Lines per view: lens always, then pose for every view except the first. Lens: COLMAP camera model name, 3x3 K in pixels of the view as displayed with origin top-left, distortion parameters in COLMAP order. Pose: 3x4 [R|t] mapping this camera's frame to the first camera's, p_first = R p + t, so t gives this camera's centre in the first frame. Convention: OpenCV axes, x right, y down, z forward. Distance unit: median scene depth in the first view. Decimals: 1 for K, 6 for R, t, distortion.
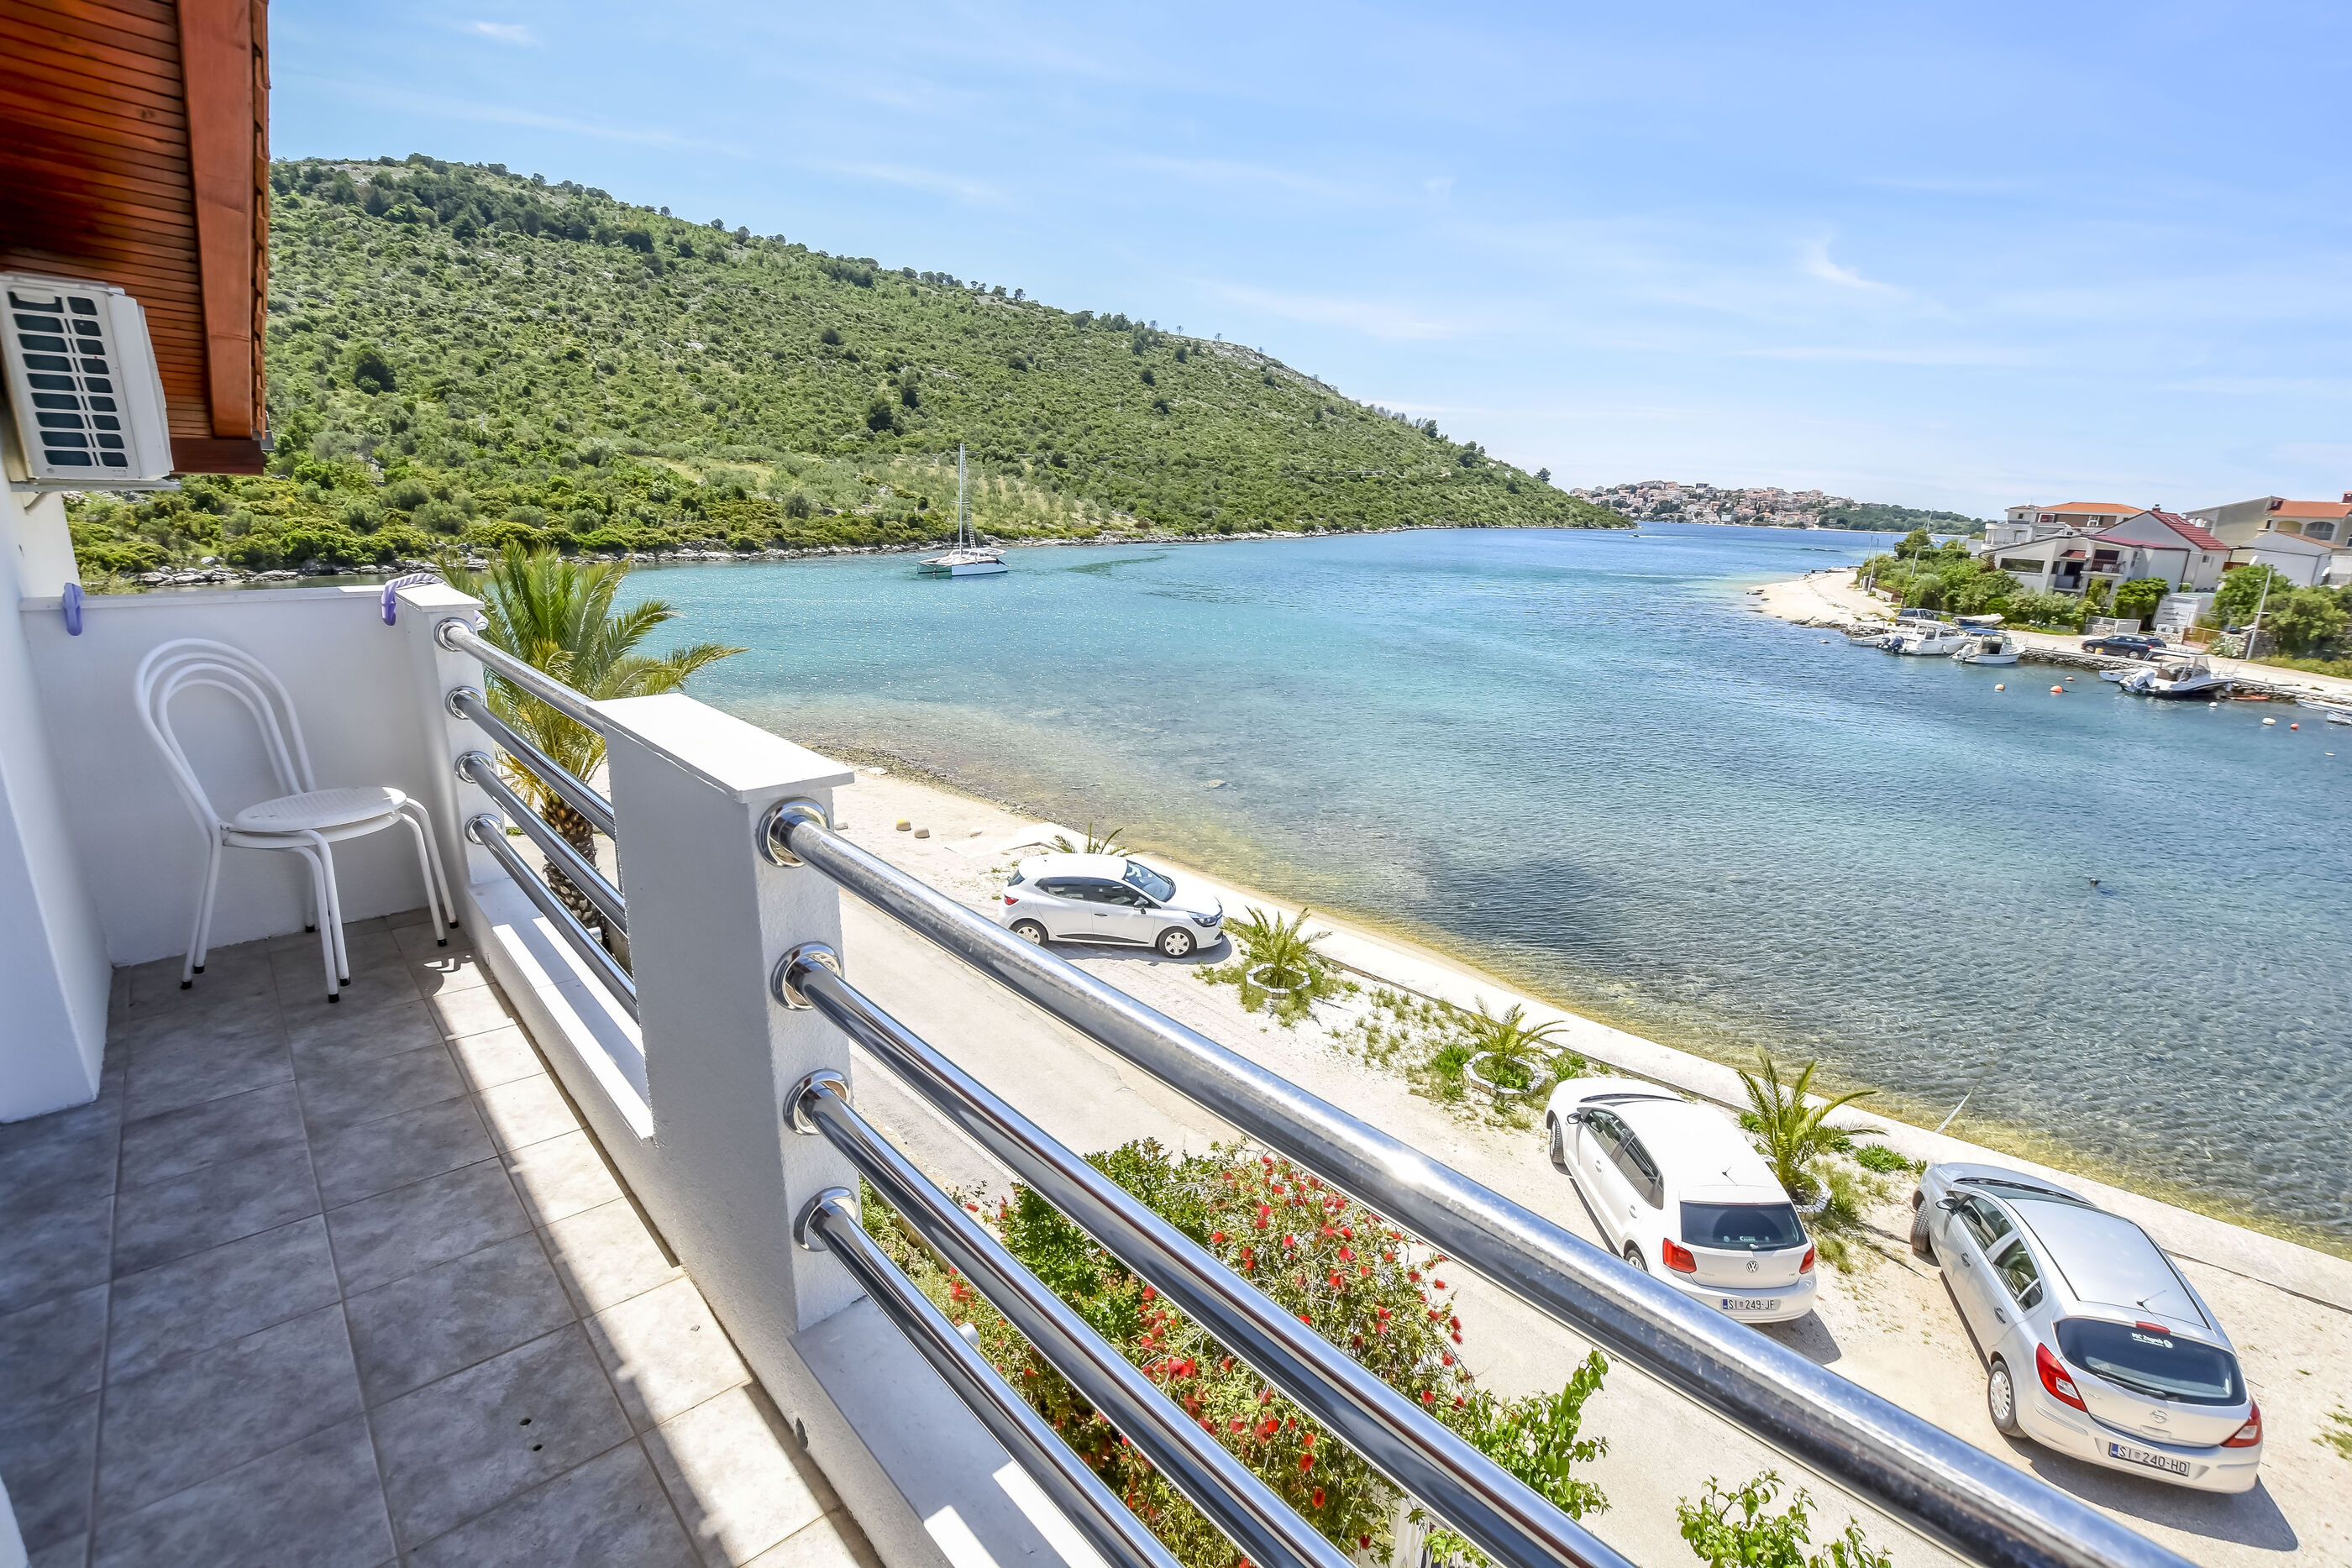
lens RADIAL K [[1034.0, 0, 1177.3], [0, 1034.0, 769.4], [0, 0, 1]] dist [-0.028663, 0.002649]
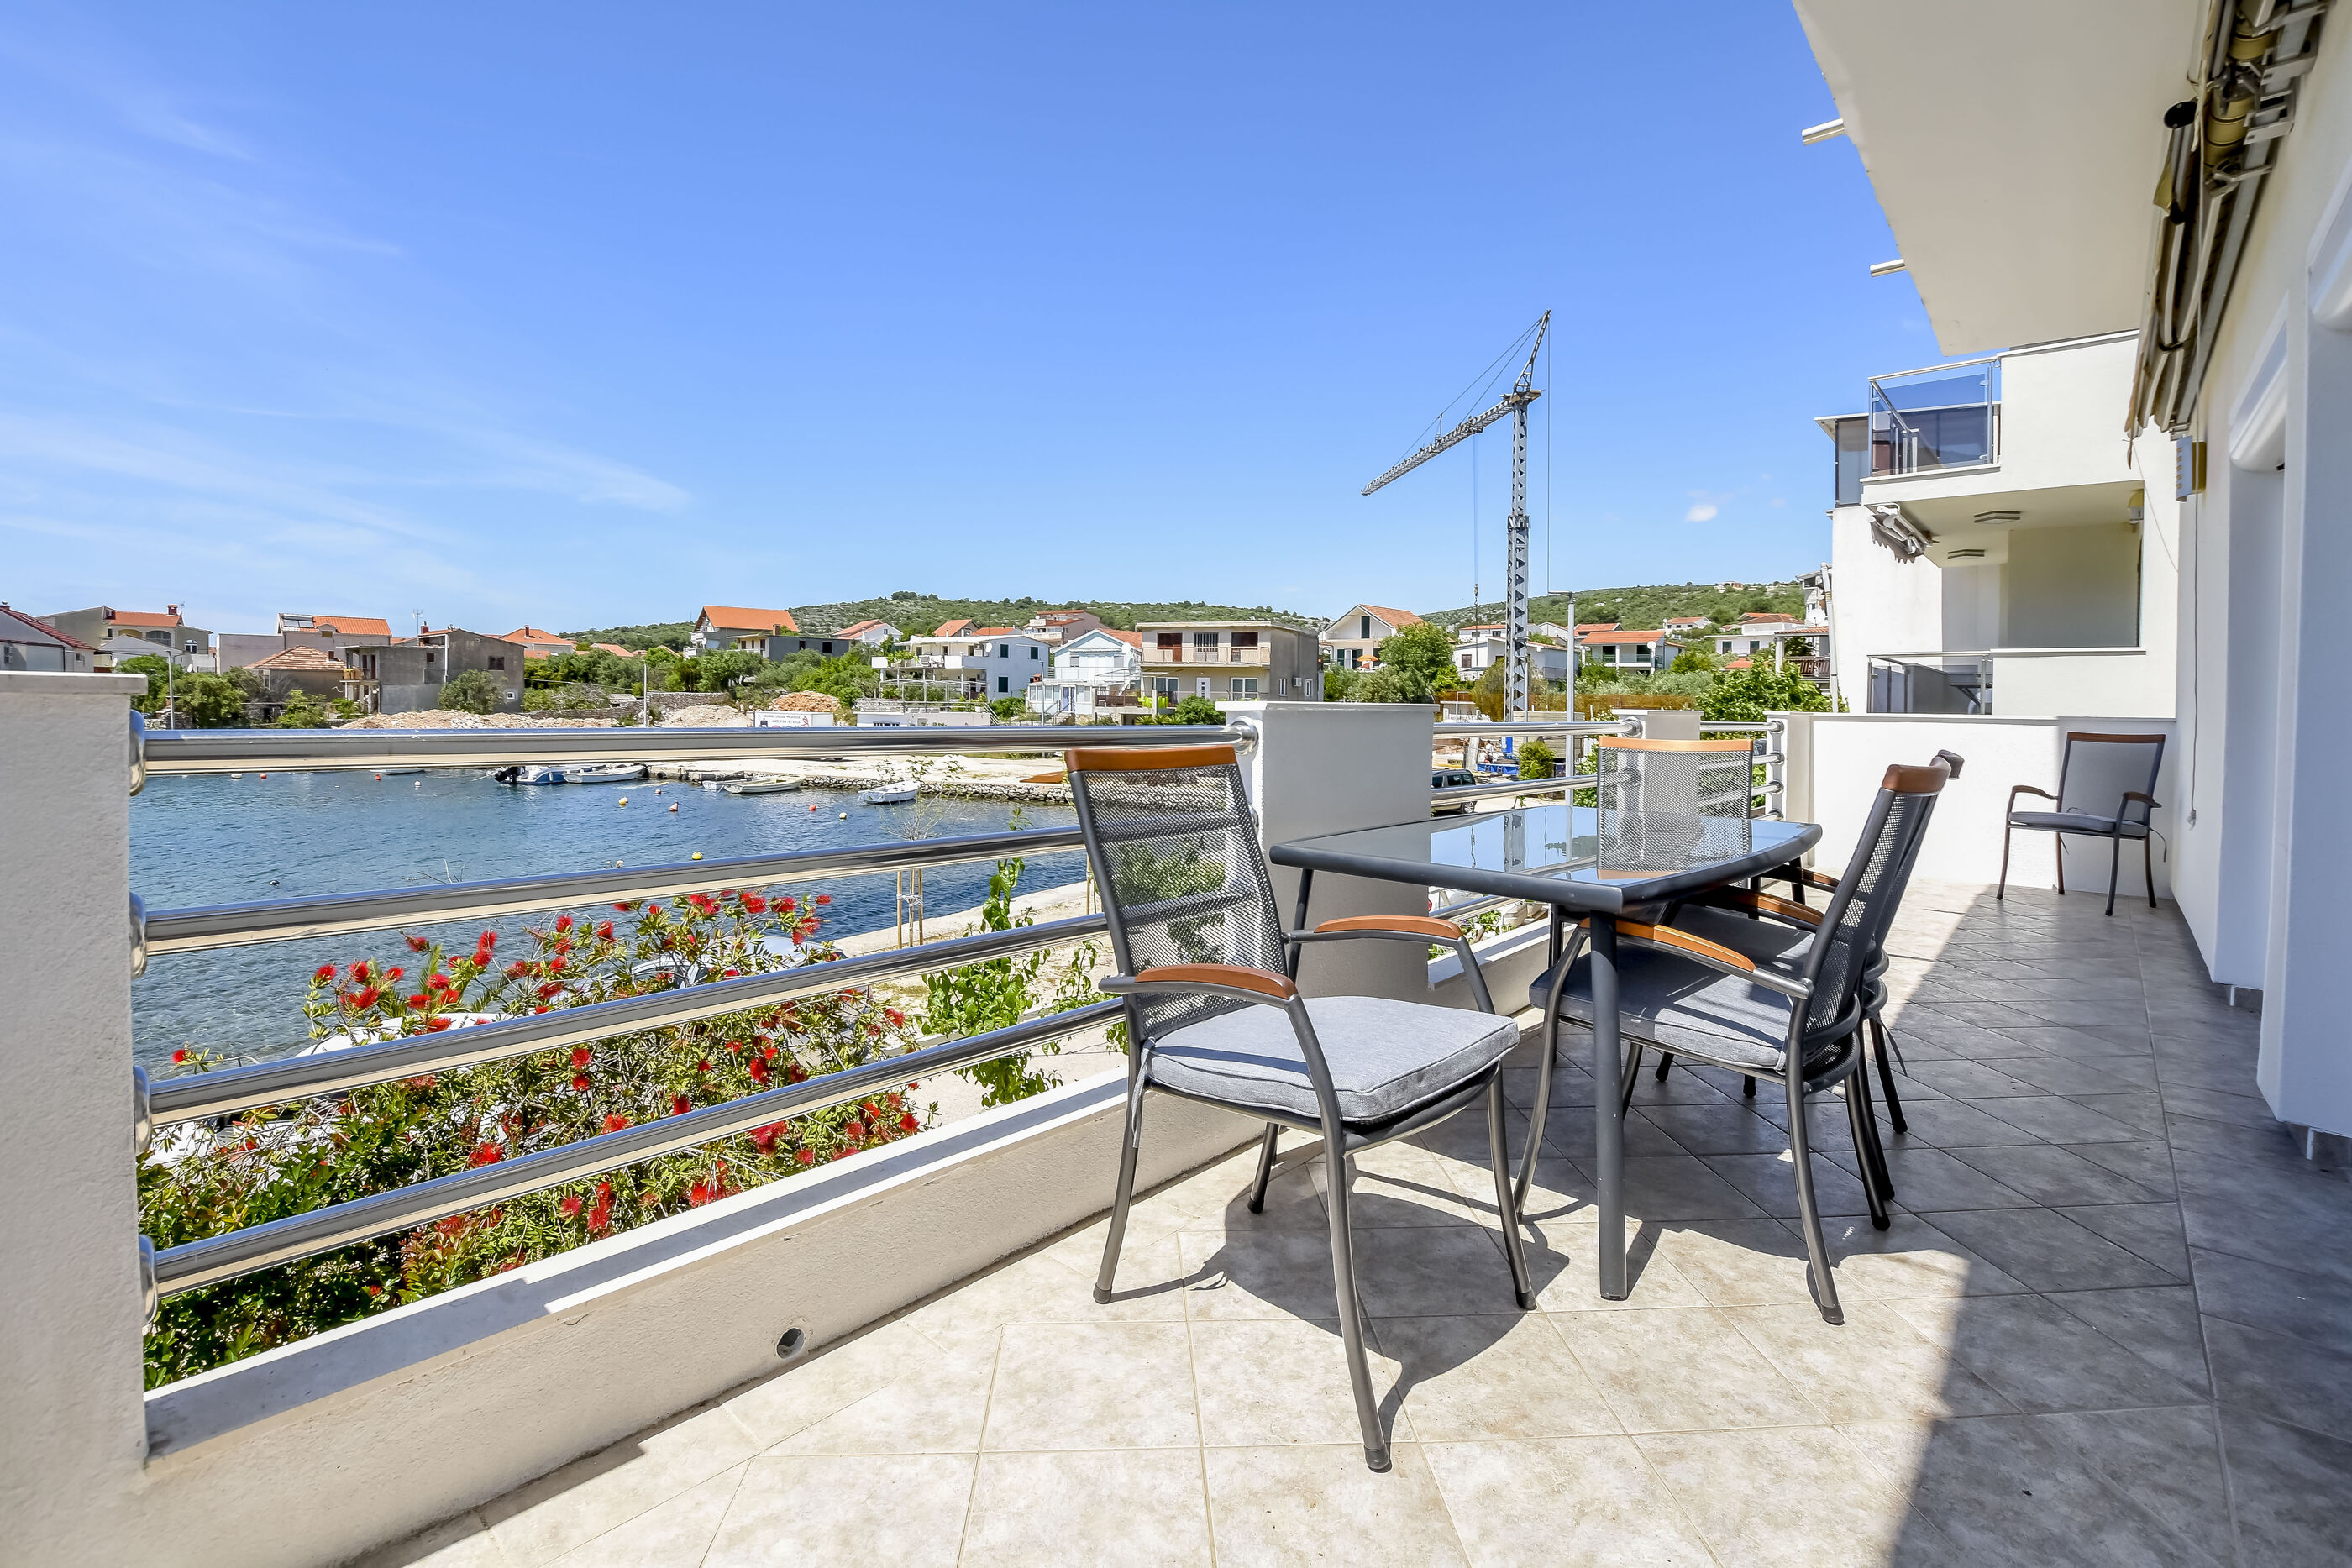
lens RADIAL K [[1058.0, 0, 1178.4], [0, 1058.0, 708.0], [0, 0, 1]] dist [-0.028905, 0.001597]
pose [[-0.080681, -0.039422, 0.995960, -0.361751], [0.232209, 0.970980, 0.057244, 0.217814], [-0.969314, 0.235890, -0.069186, 0.437986]]
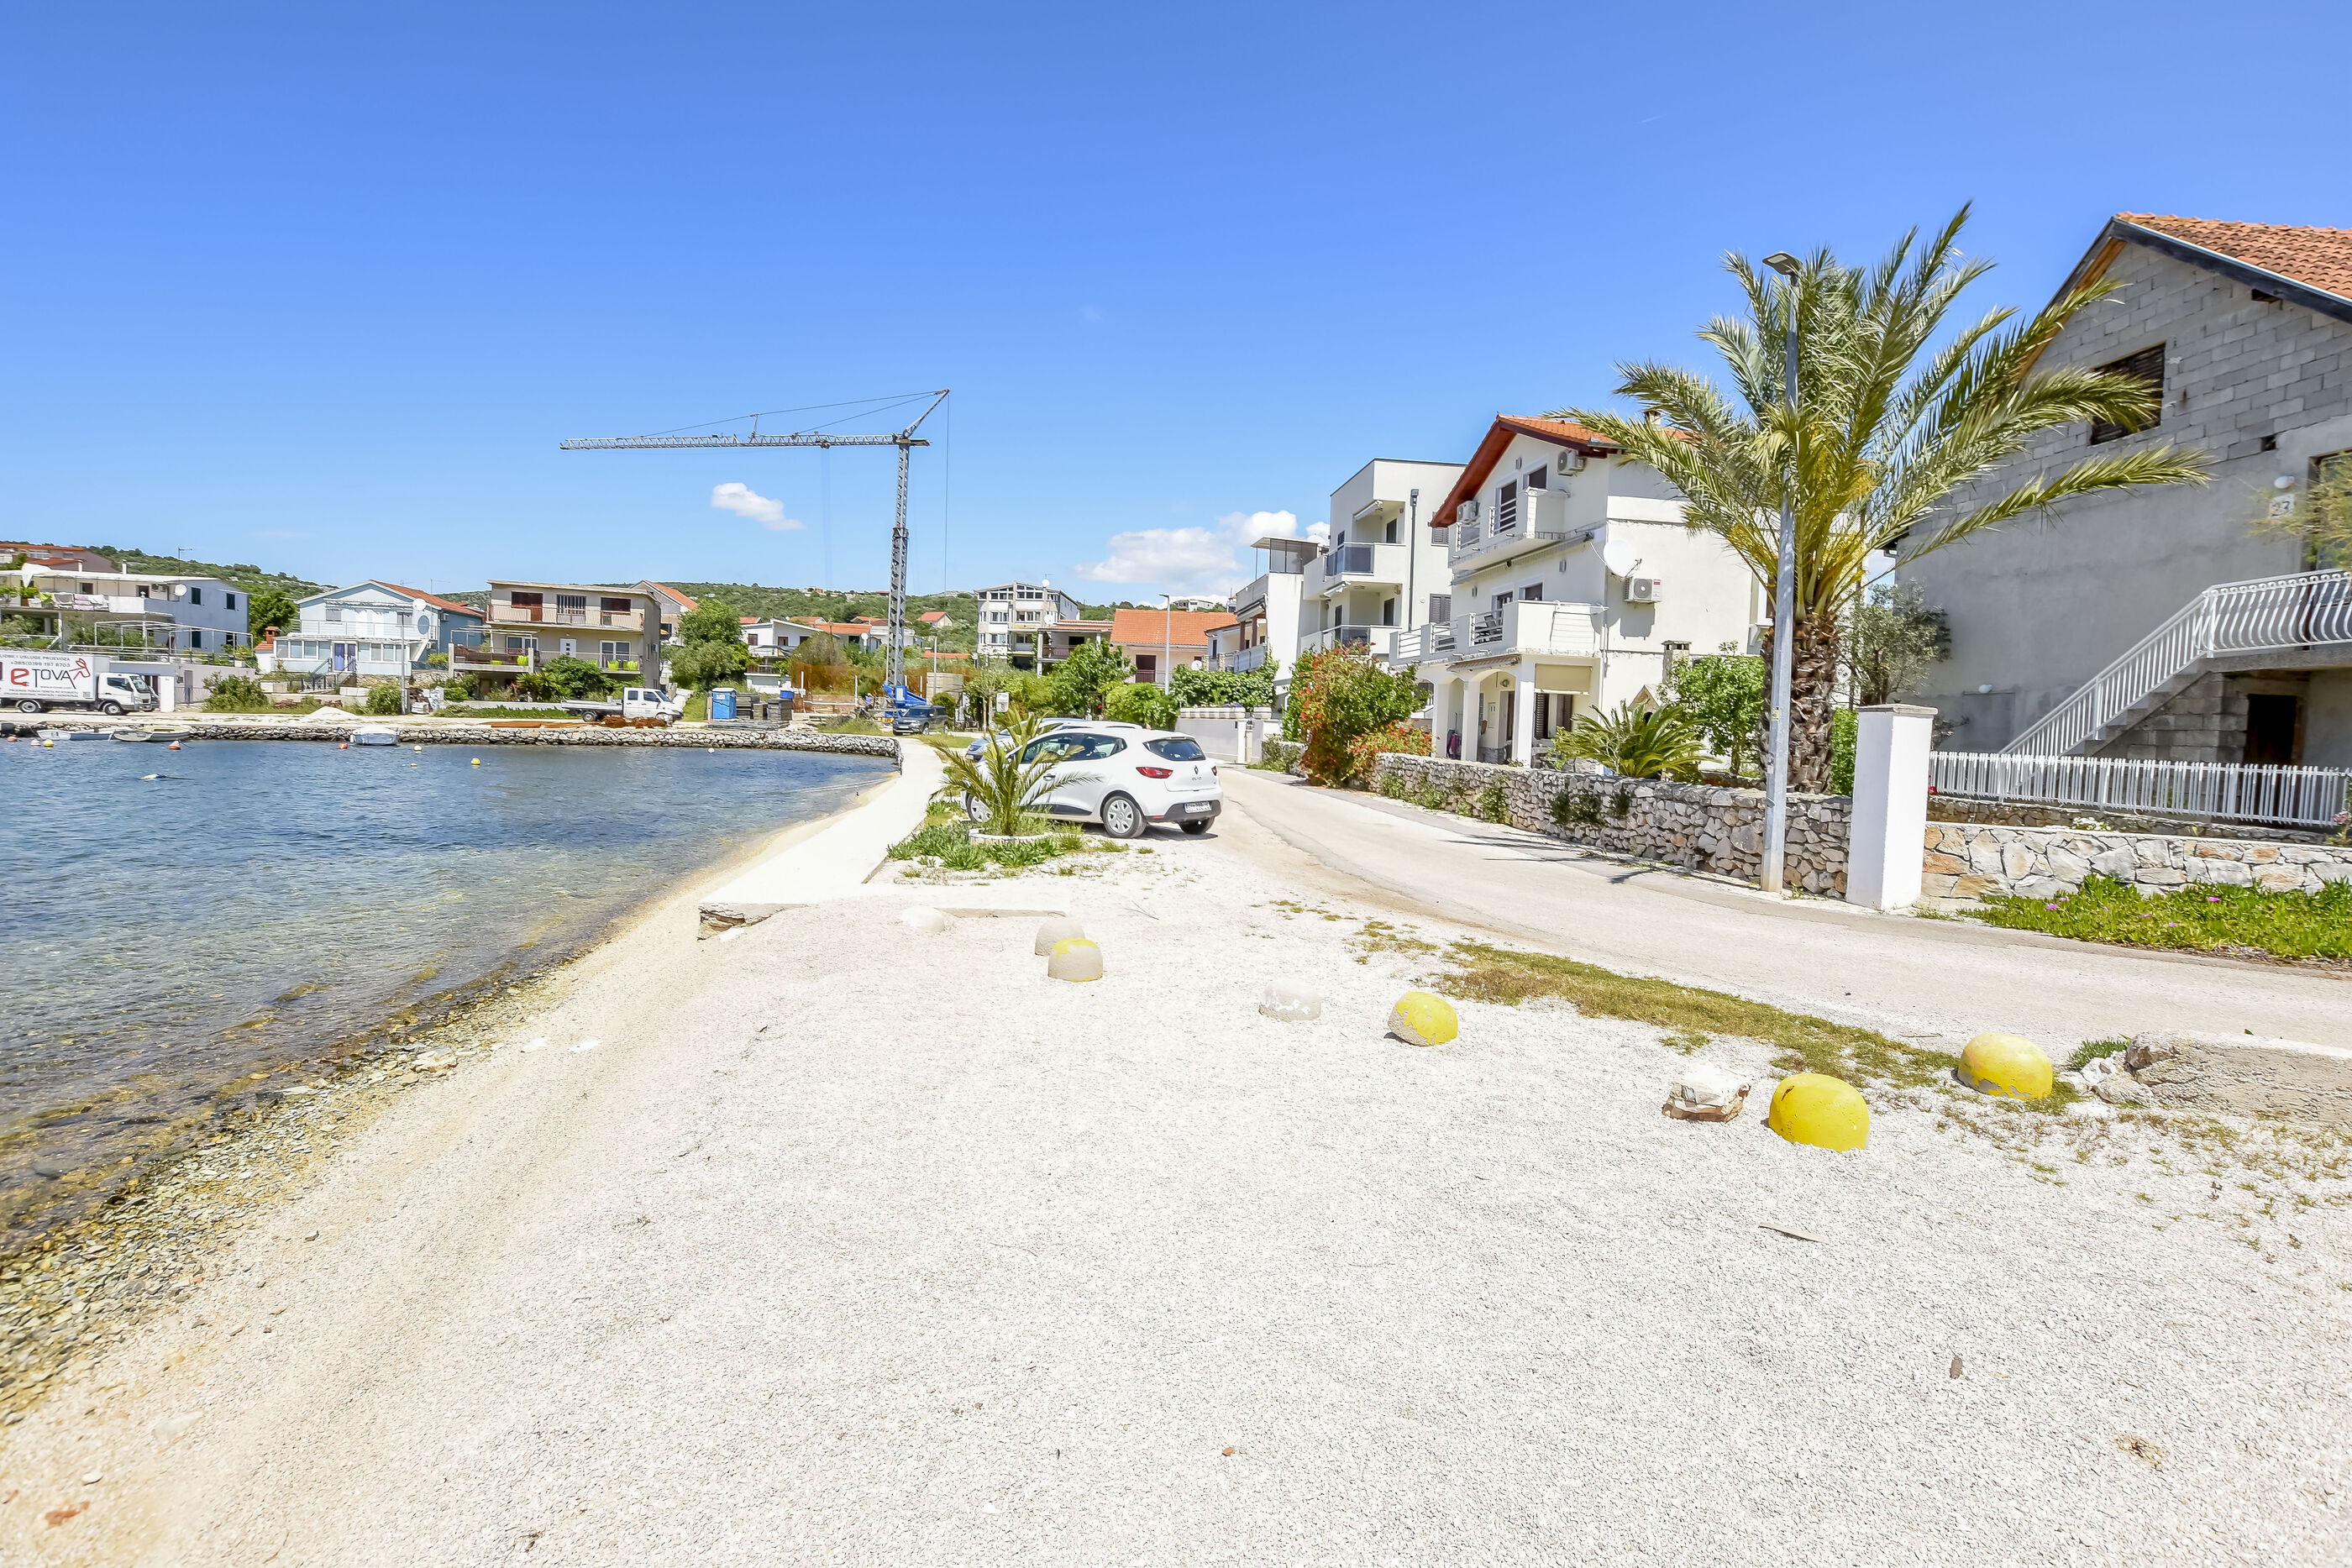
lens RADIAL K [[1034.0, 0, 1177.3], [0, 1034.0, 769.4], [0, 0, 1]] dist [-0.028663, 0.002649]
pose [[-0.791284, -0.085127, 0.605494, -0.950672], [0.100638, 0.958624, 0.266292, -0.101382], [-0.603110, 0.271648, -0.749977, 2.566628]]
